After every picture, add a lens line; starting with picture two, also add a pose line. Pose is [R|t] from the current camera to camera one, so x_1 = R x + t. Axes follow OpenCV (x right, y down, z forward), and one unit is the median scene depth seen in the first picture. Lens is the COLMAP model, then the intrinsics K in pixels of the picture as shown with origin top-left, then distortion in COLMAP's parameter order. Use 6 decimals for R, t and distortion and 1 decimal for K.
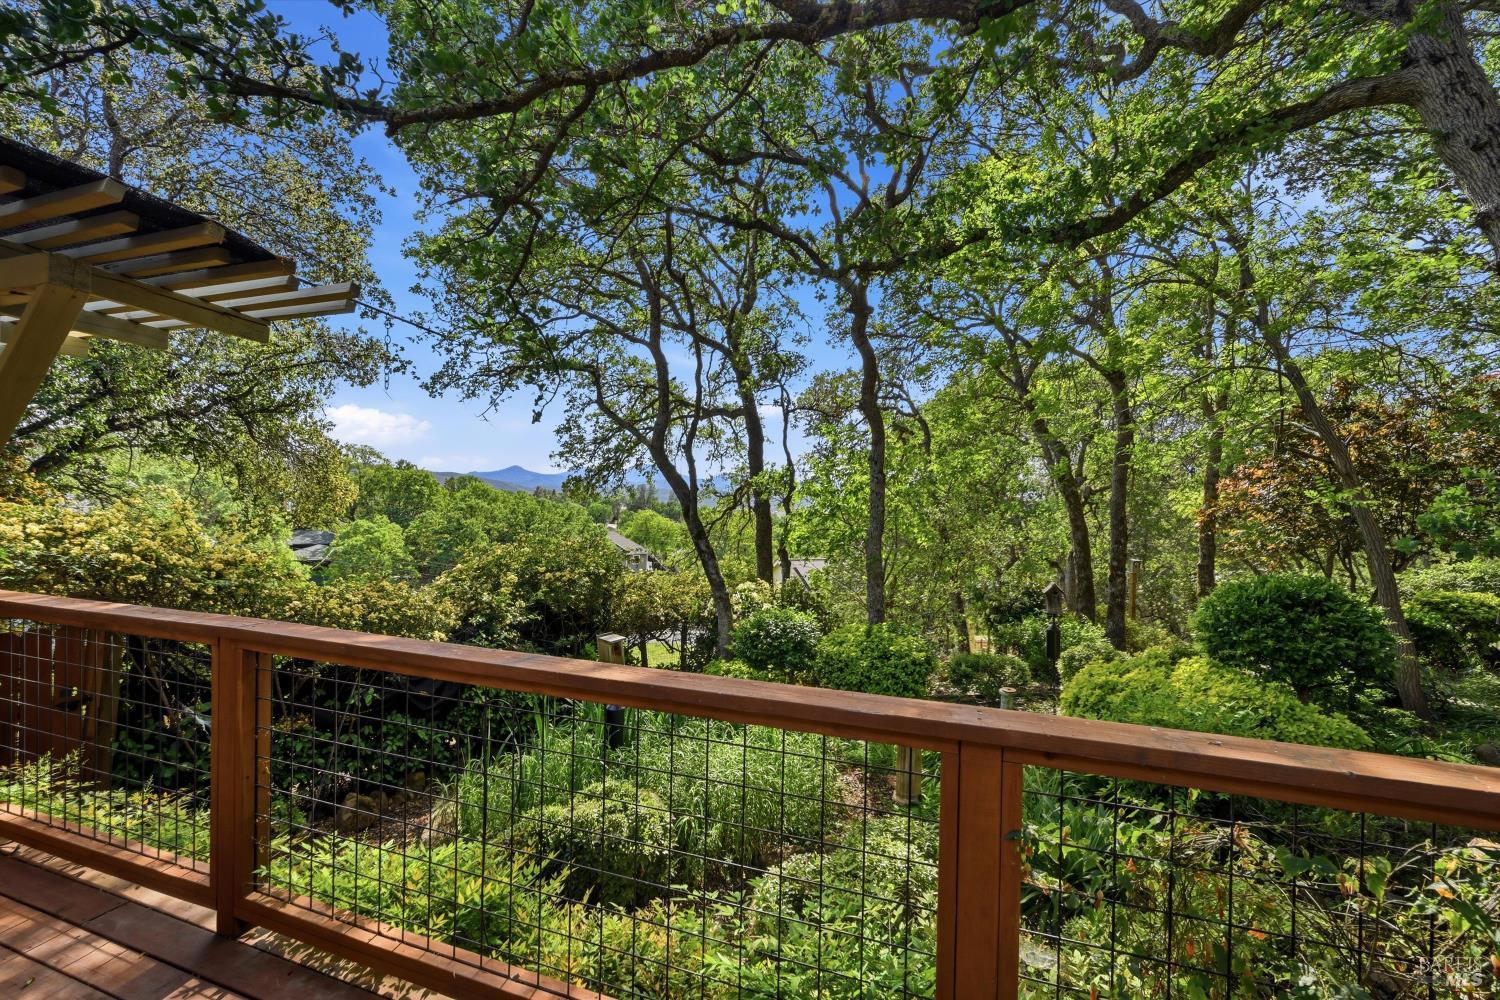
lens RADIAL K [[575.3, 0, 750.0], [0, 575.3, 500.0], [0, 0, 1]] dist [0.001477, 0.000155]
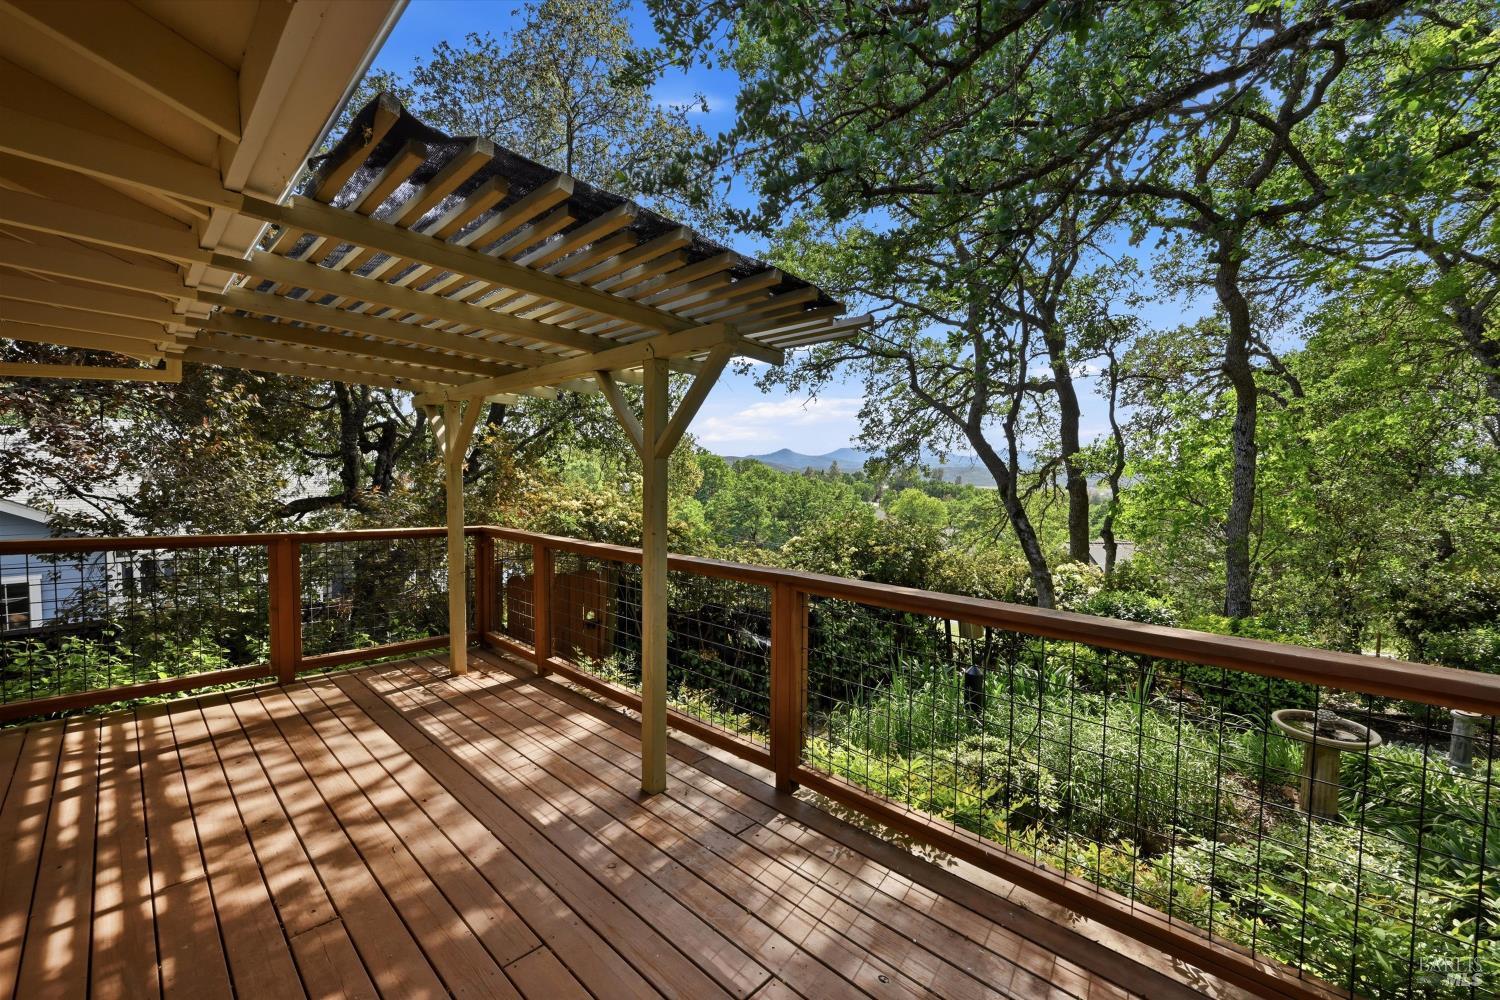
lens RADIAL K [[575.3, 0, 750.0], [0, 575.3, 500.0], [0, 0, 1]] dist [0.001477, 0.000155]
pose [[0.921173, 0.003021, -0.389143, -0.115628], [0.011427, 0.999329, 0.034807, -0.002515], [0.388987, -0.036510, 0.920520, -0.081771]]
